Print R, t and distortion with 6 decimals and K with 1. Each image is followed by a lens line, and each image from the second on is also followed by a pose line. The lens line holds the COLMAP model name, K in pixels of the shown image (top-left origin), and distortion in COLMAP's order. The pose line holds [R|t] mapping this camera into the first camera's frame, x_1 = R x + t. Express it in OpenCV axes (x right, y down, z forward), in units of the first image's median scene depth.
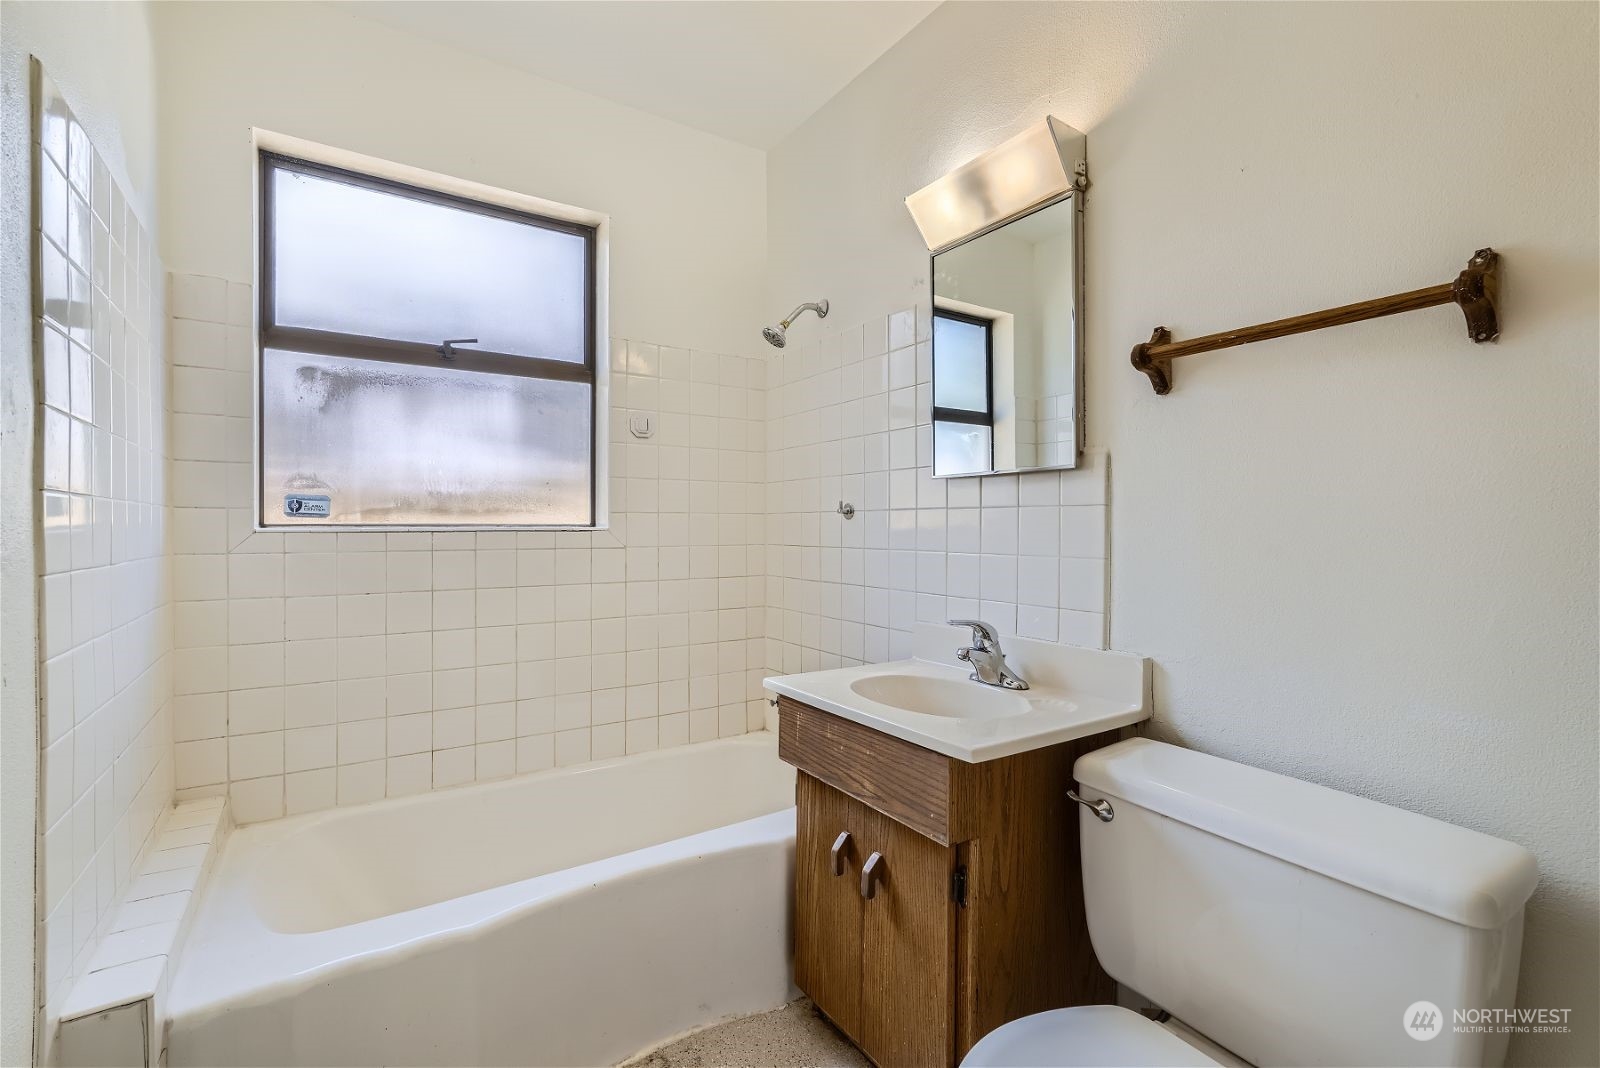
lens RADIAL K [[704.0, 0, 803.5], [0, 704.0, 531.5], [0, 0, 1]] dist [-0.015676, 0.006676]
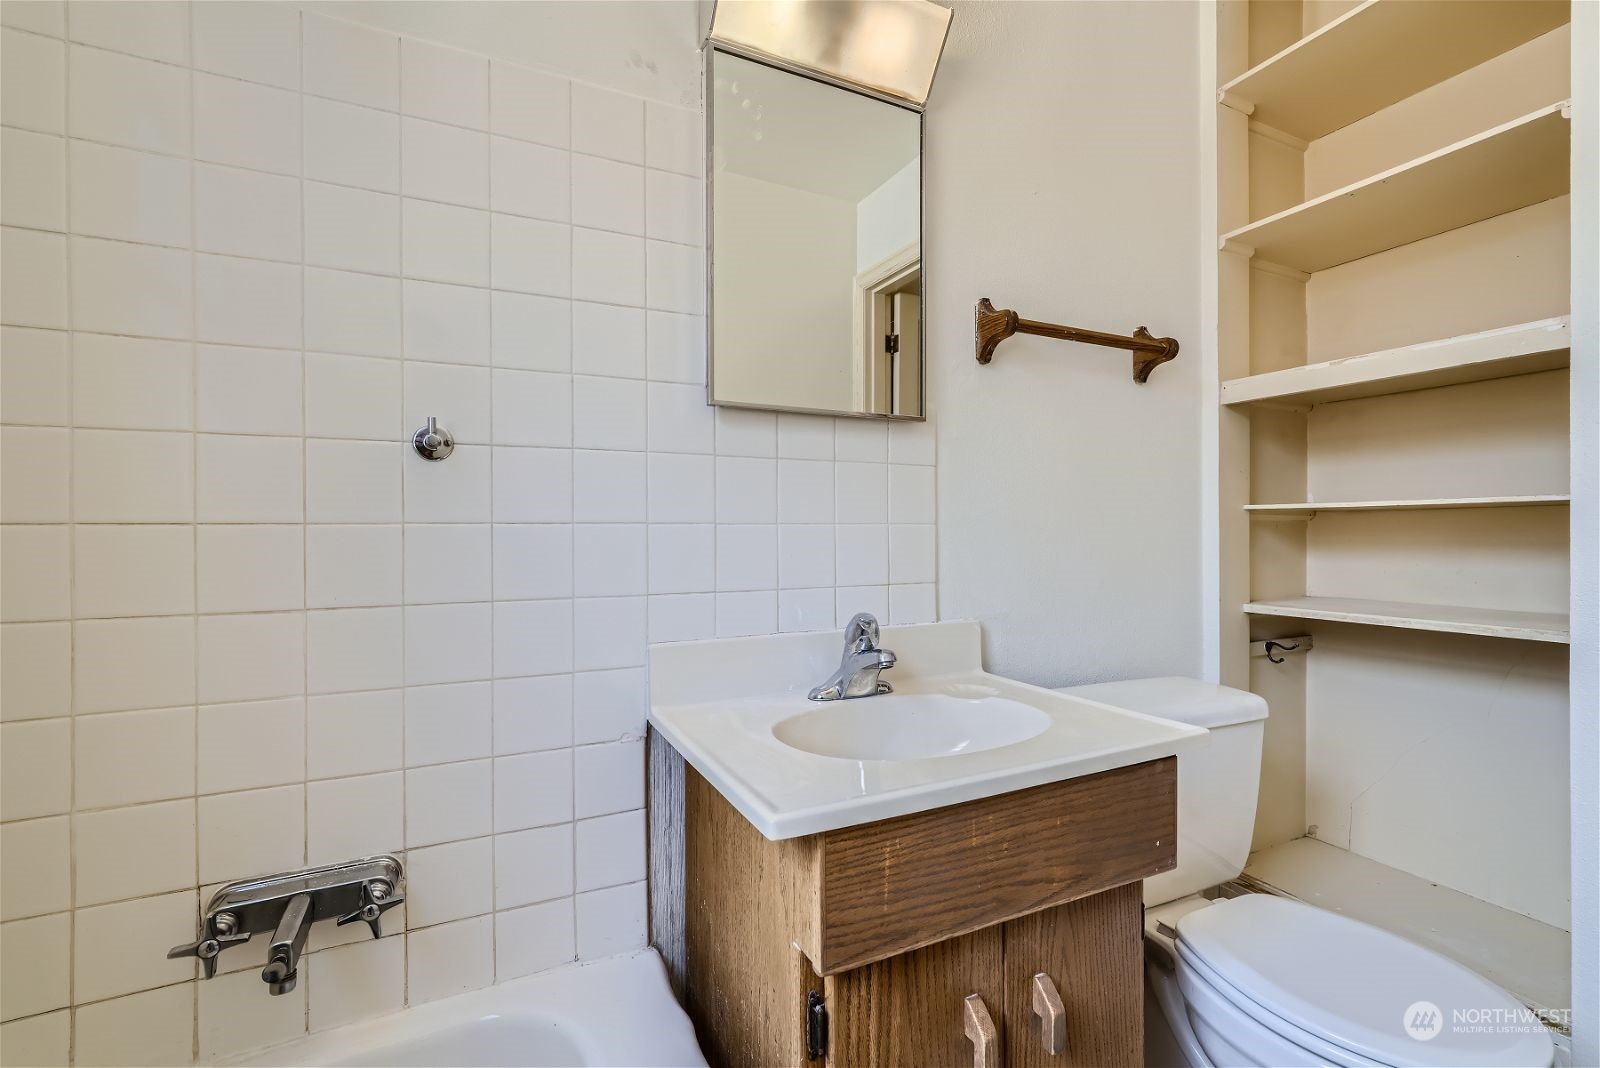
lens RADIAL K [[704.0, 0, 803.8], [0, 704.0, 536.4], [0, 0, 1]] dist [-0.015676, 0.006676]
pose [[0.148441, -0.008229, 0.988887, -0.526503], [0.018357, 0.999816, 0.005564, 0.046355], [-0.988751, 0.017327, 0.148565, 1.051951]]
